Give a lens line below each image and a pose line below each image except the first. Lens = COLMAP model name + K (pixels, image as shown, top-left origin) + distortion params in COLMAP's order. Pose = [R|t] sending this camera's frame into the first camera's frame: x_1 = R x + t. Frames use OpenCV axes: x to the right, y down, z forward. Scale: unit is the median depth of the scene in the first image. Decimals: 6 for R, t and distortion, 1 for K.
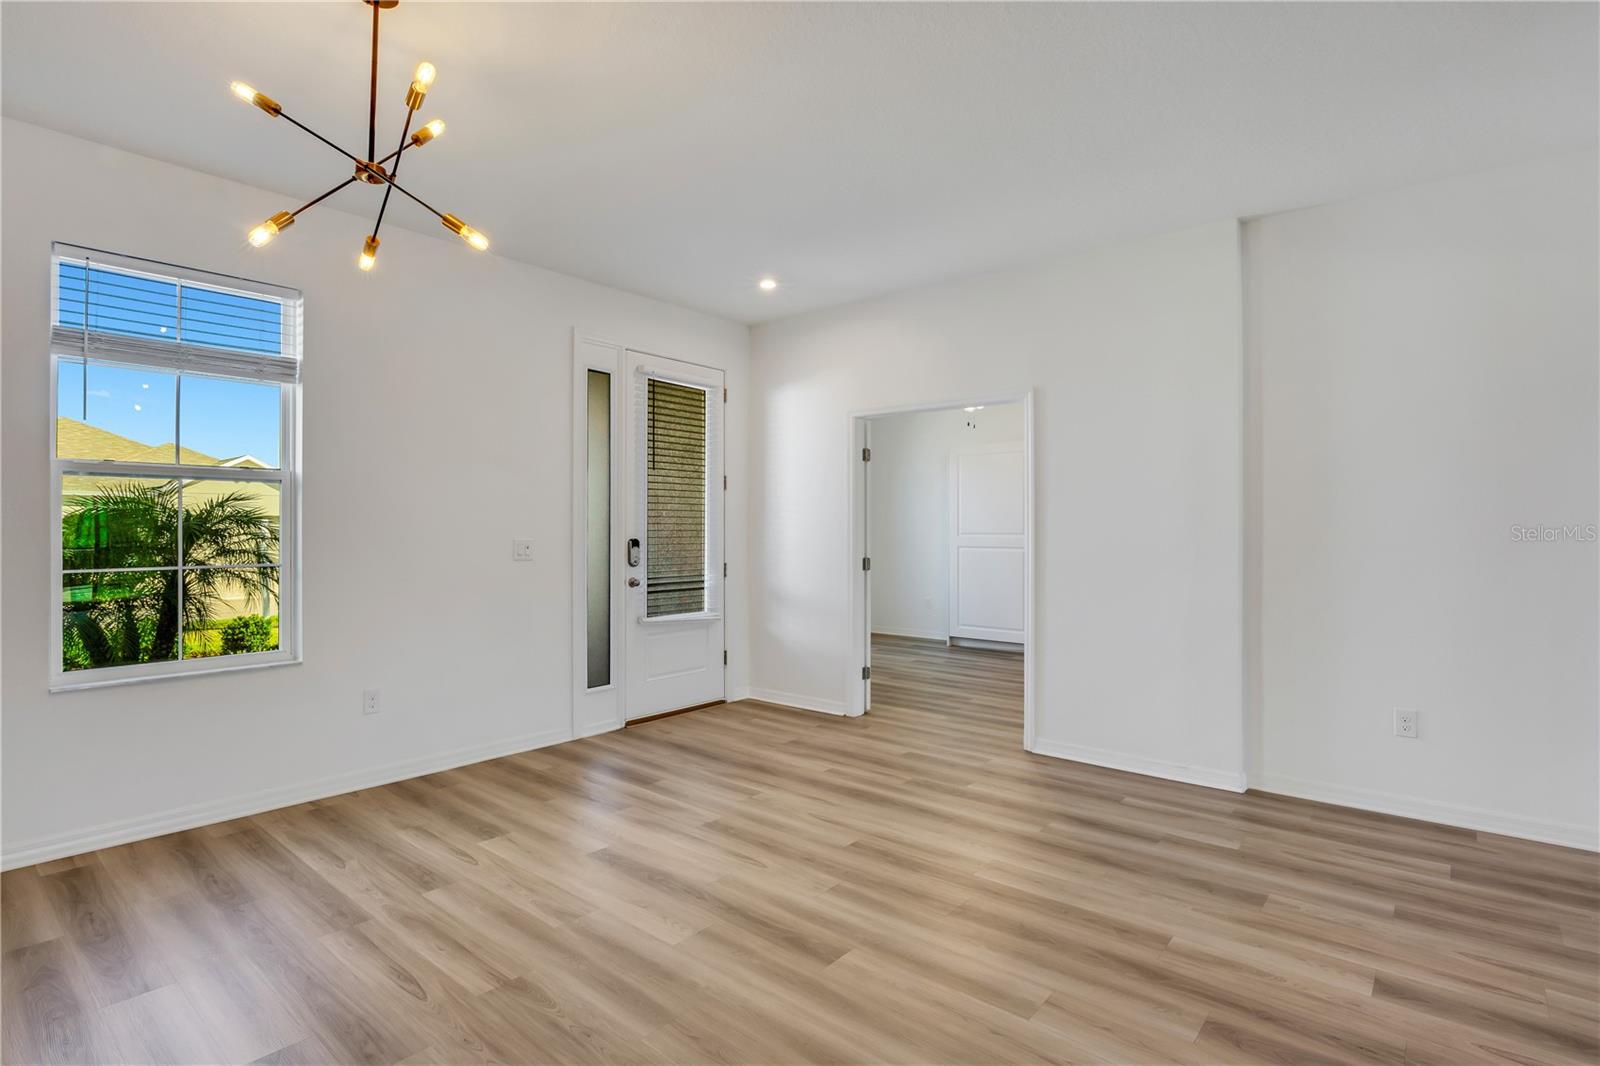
lens RADIAL K [[783.8, 0, 786.4], [0, 783.8, 523.3], [0, 0, 1]] dist [-0.023129, 0.000685]
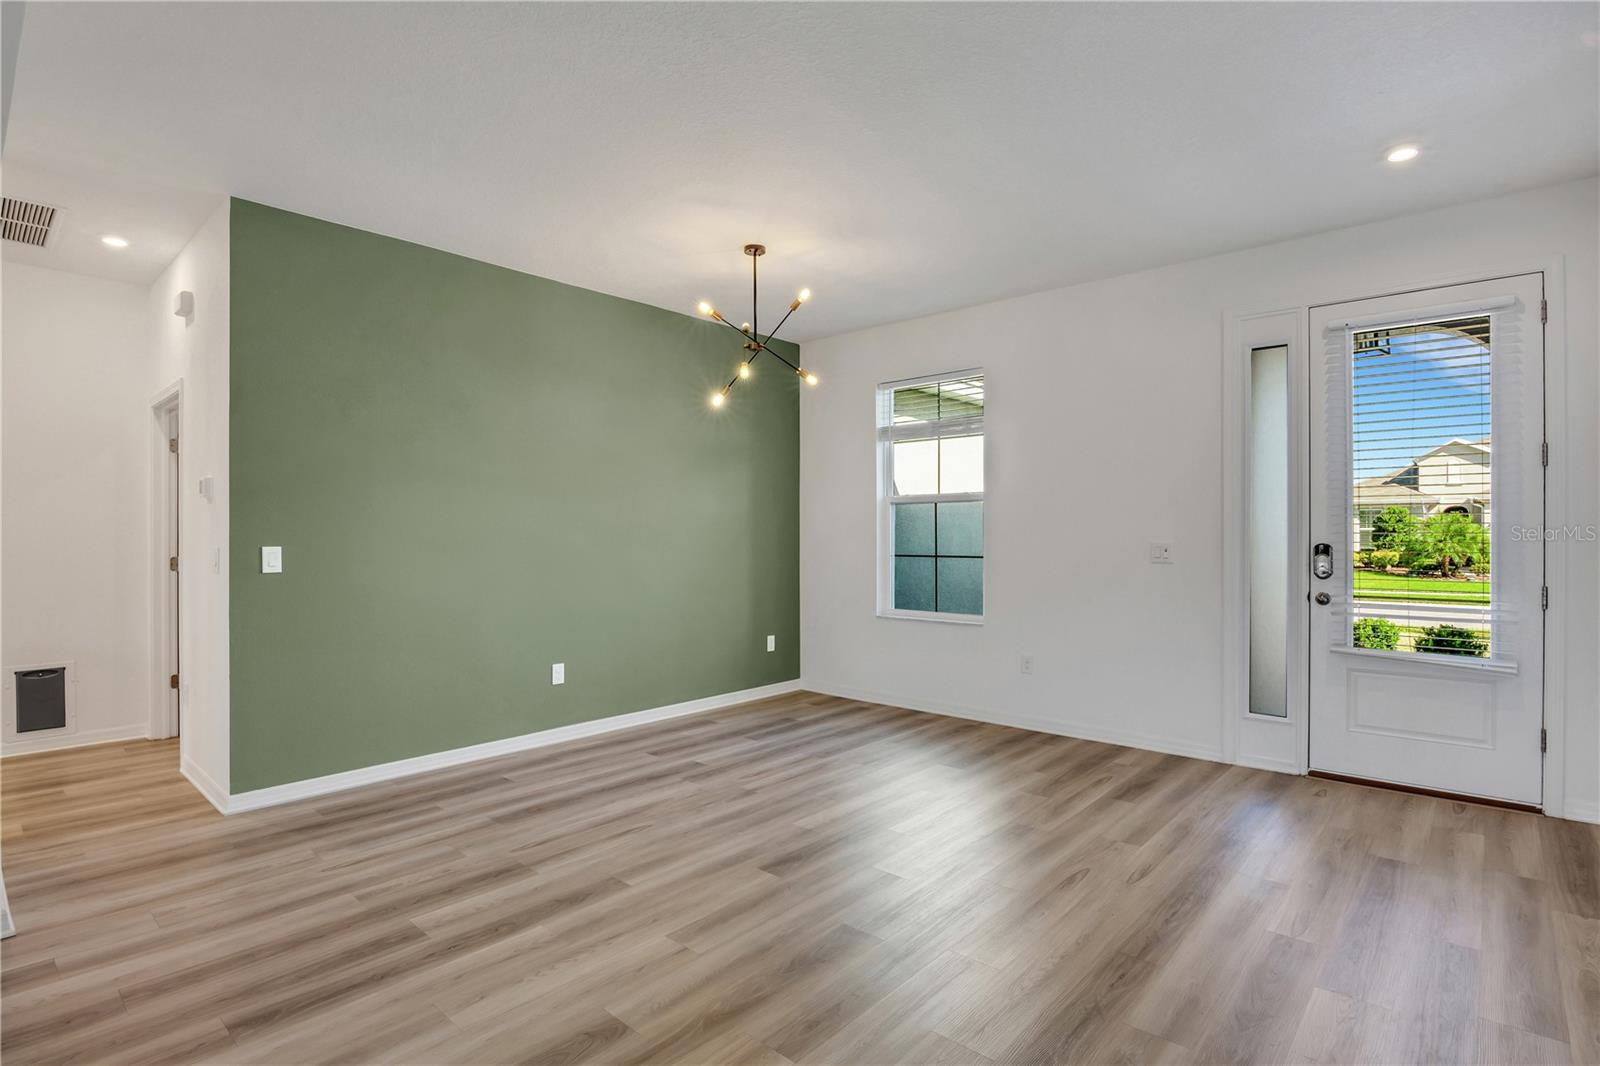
lens RADIAL K [[783.8, 0, 795.7], [0, 783.8, 535.6], [0, 0, 1]] dist [-0.023129, 0.000685]
pose [[-0.017425, 0.001342, -0.999847, 0.886438], [0.010607, 0.999943, 0.001158, 0.007115], [0.999792, -0.010585, -0.017438, 0.712458]]
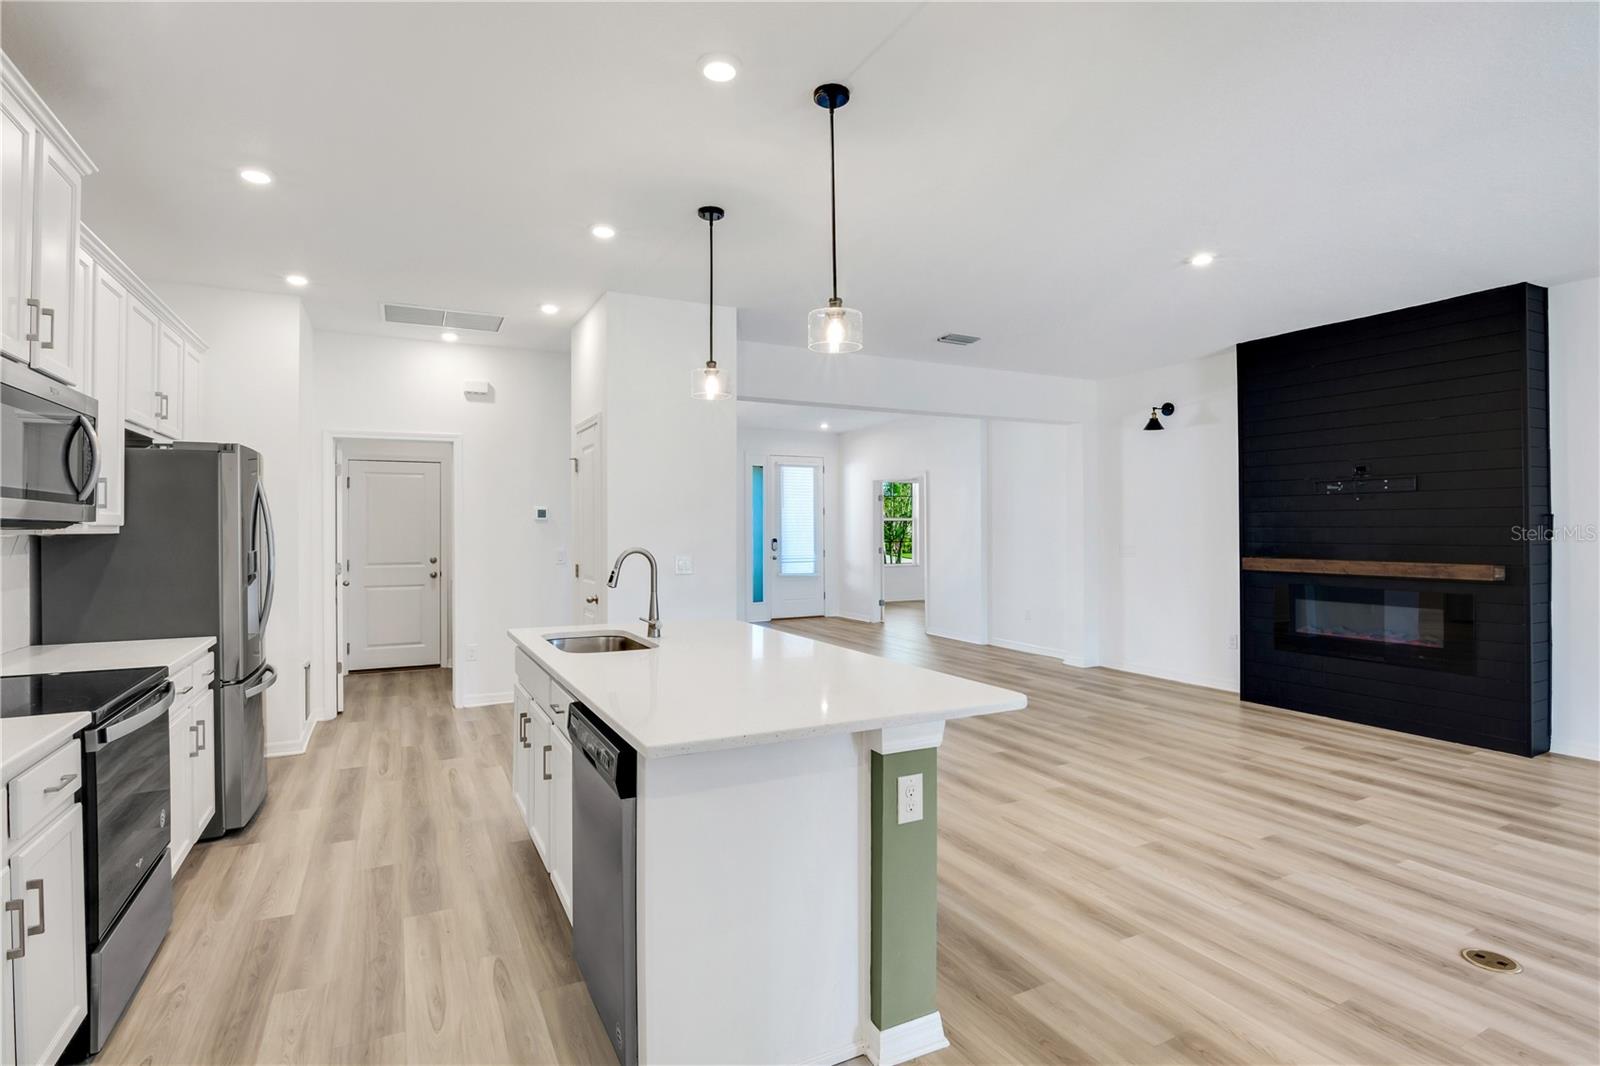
lens RADIAL K [[783.8, 0, 791.3], [0, 783.8, 521.0], [0, 0, 1]] dist [-0.023129, 0.000685]
pose [[0.925331, -0.008447, -0.379065, 1.047123], [0.009310, 0.999957, 0.000446, -0.046686], [0.379045, -0.003942, 0.925370, -1.589871]]
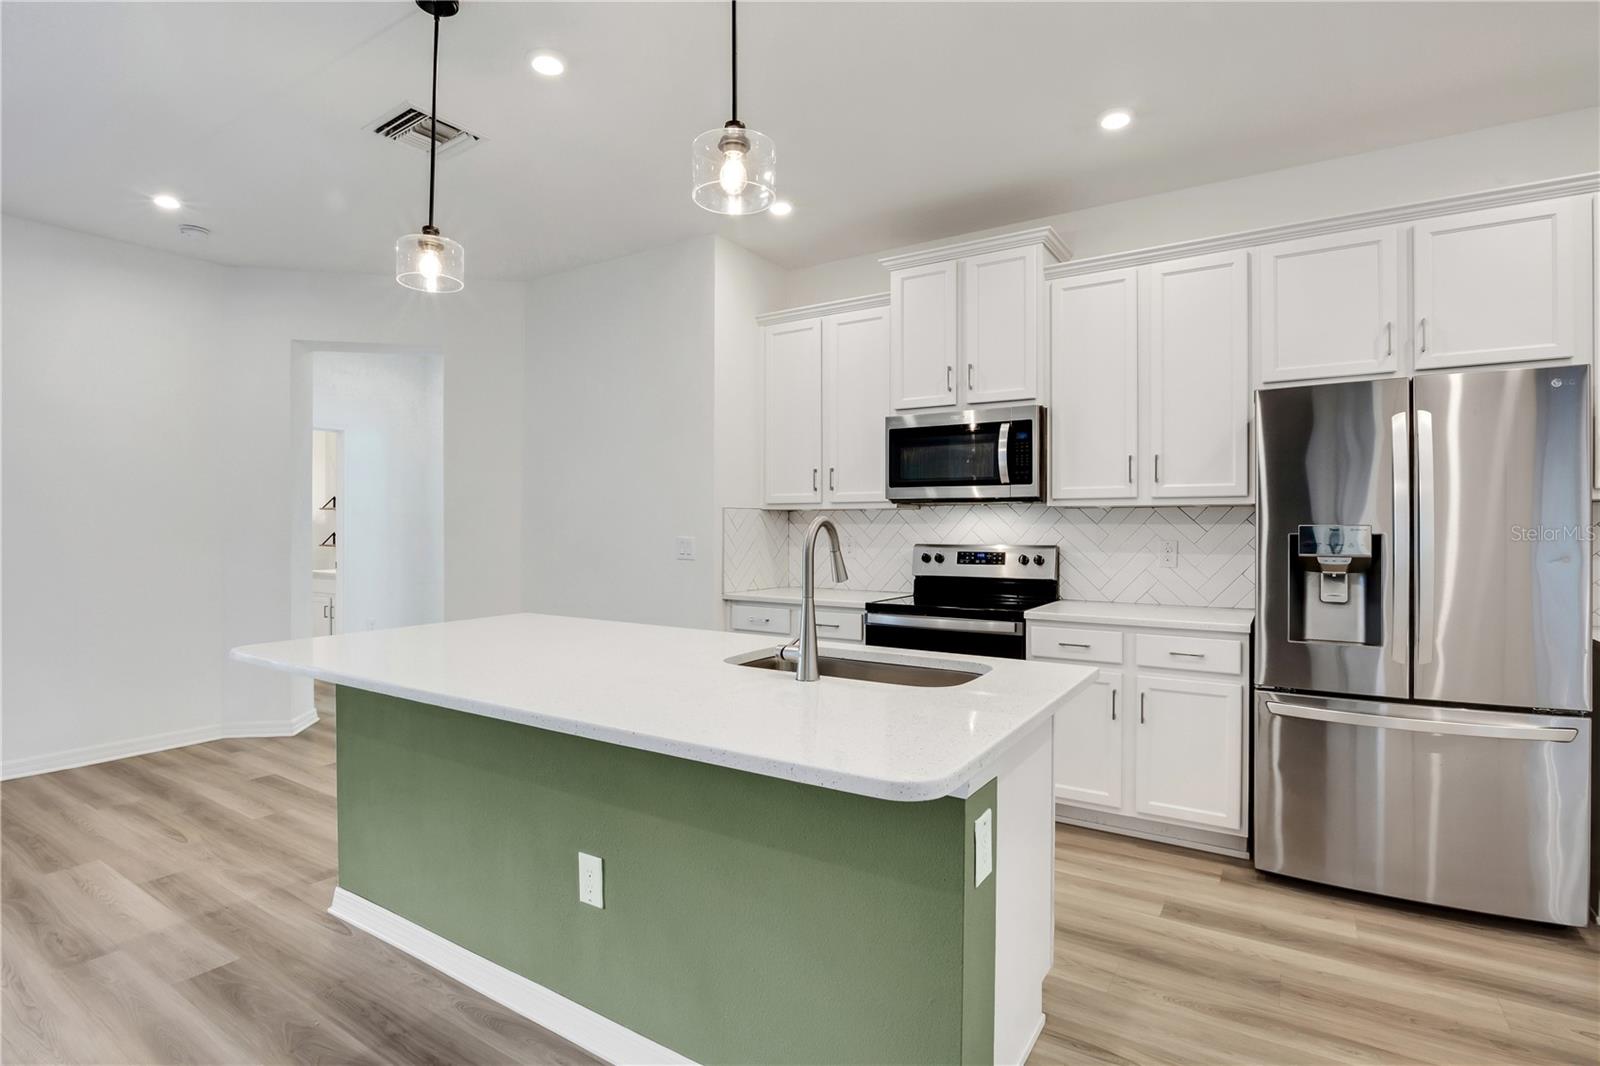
lens RADIAL K [[783.8, 0, 793.1], [0, 783.8, 531.8], [0, 0, 1]] dist [-0.023129, 0.000685]
pose [[-0.990714, -0.002316, -0.135941, 0.595302], [-0.001635, 0.999986, -0.005120, -0.000732], [0.135951, -0.004850, -0.990704, -0.209599]]
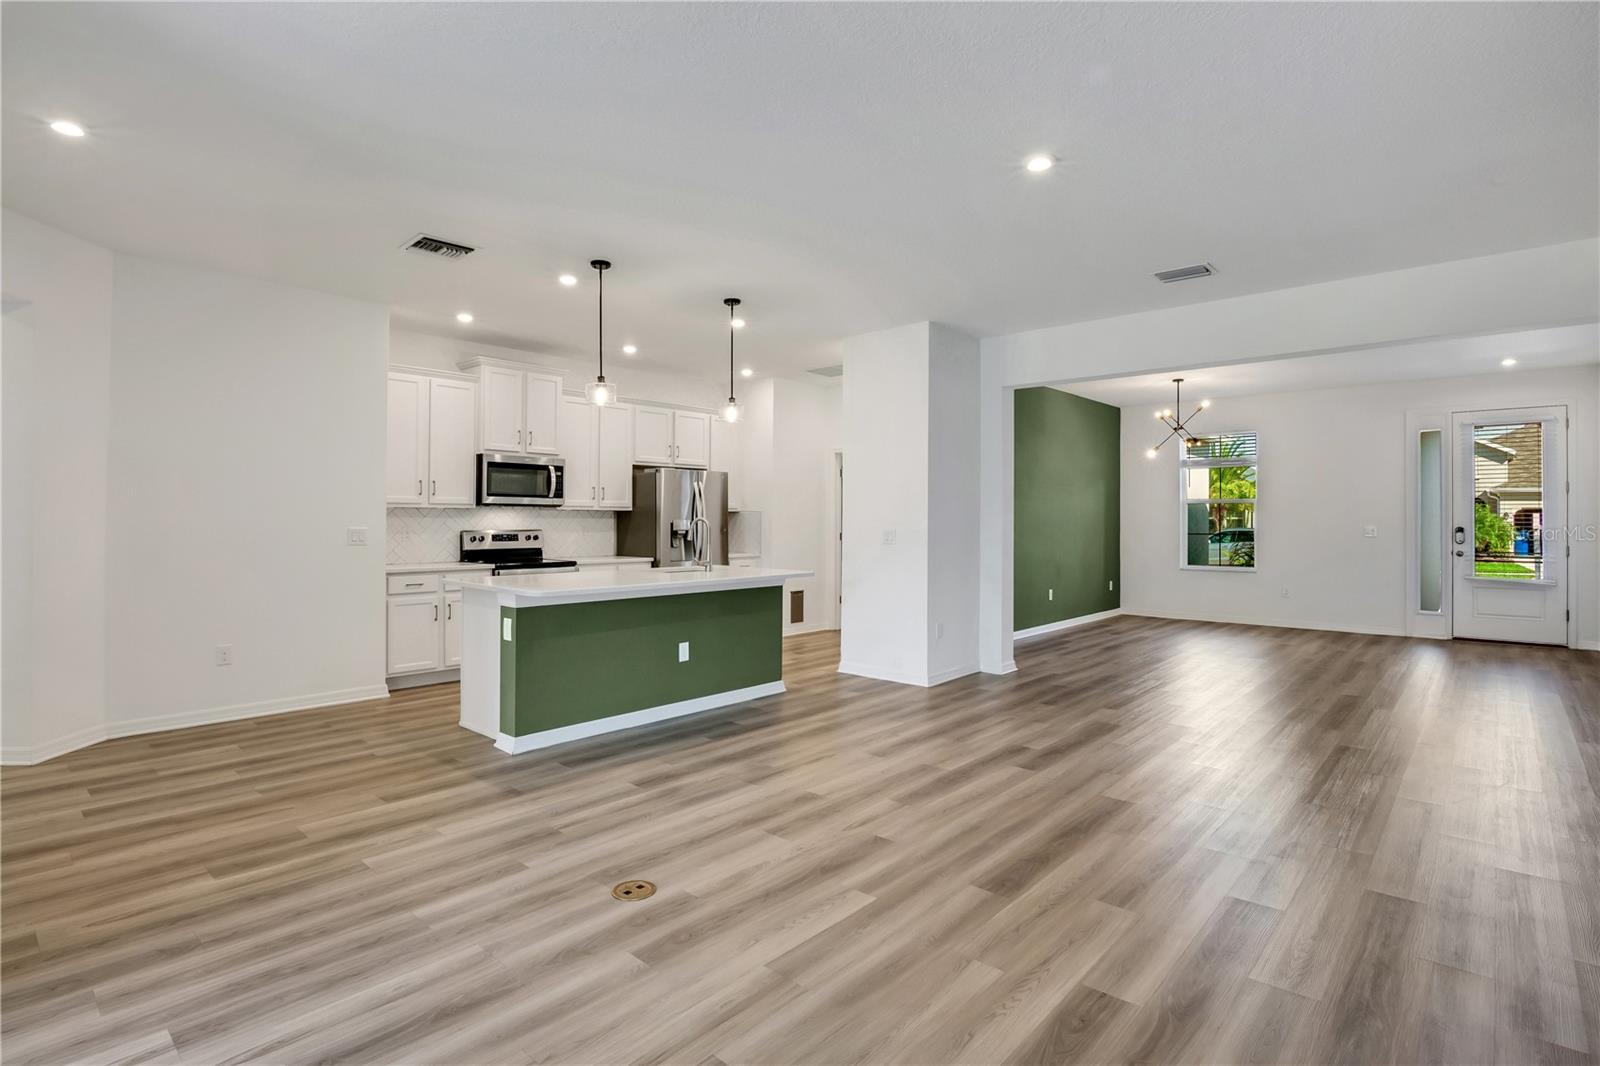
lens RADIAL K [[783.8, 0, 797.3], [0, 783.8, 514.8], [0, 0, 1]] dist [-0.023129, 0.000685]
pose [[-0.020068, -0.007606, -0.999770, 2.142844], [0.007550, 0.999941, -0.007759, -0.005769], [0.999770, -0.007704, -0.020010, -0.524336]]
